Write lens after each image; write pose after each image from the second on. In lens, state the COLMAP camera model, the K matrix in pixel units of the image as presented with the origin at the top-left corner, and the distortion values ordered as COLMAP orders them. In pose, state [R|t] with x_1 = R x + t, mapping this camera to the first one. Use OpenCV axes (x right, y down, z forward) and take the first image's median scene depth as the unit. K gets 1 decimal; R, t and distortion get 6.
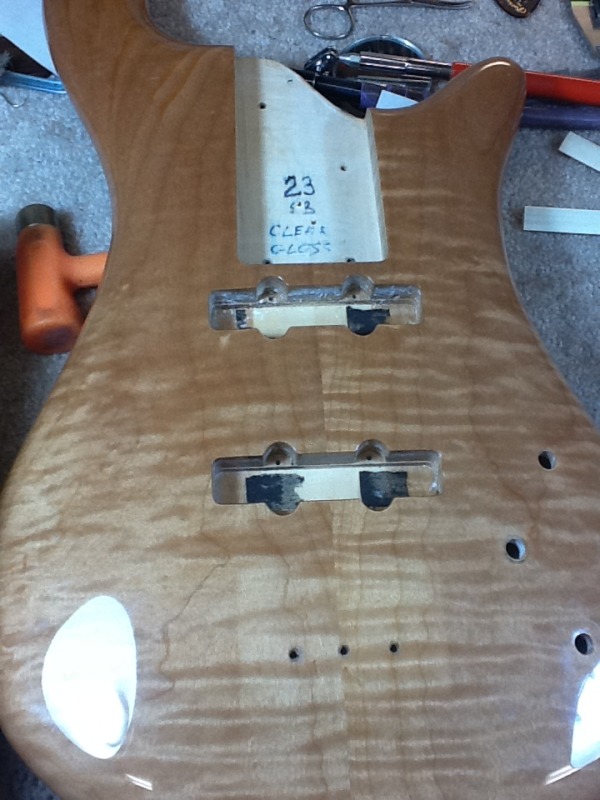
lens RADIAL K [[953.9, 0, 283.8], [0, 953.9, 400.3], [0, 0, 1]] dist [-0.004768, -0.037525]
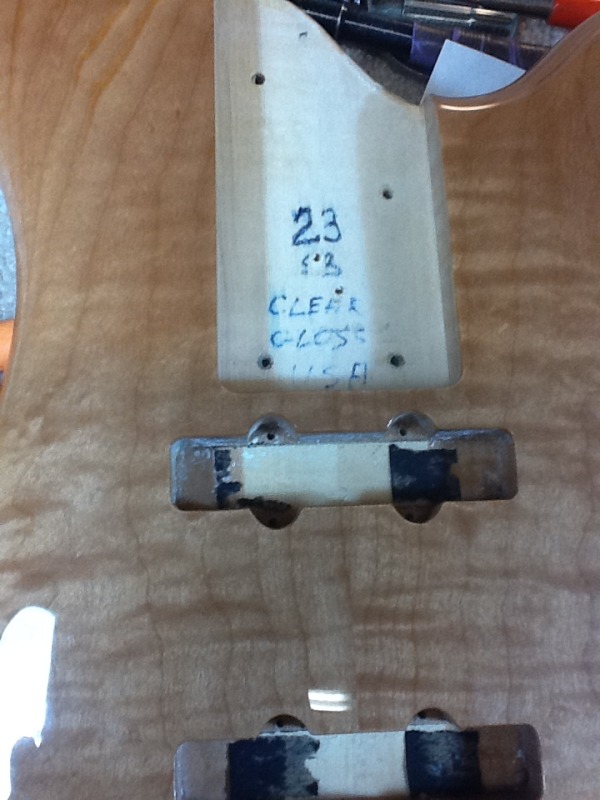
lens RADIAL K [[953.9, 0, 283.8], [0, 953.9, 400.3], [0, 0, 1]] dist [-0.004768, -0.037525]
pose [[0.999755, 0.012859, 0.018009, -0.016490], [-0.016208, 0.979594, 0.200332, -0.255948], [-0.015065, -0.200574, 0.979563, 0.389787]]
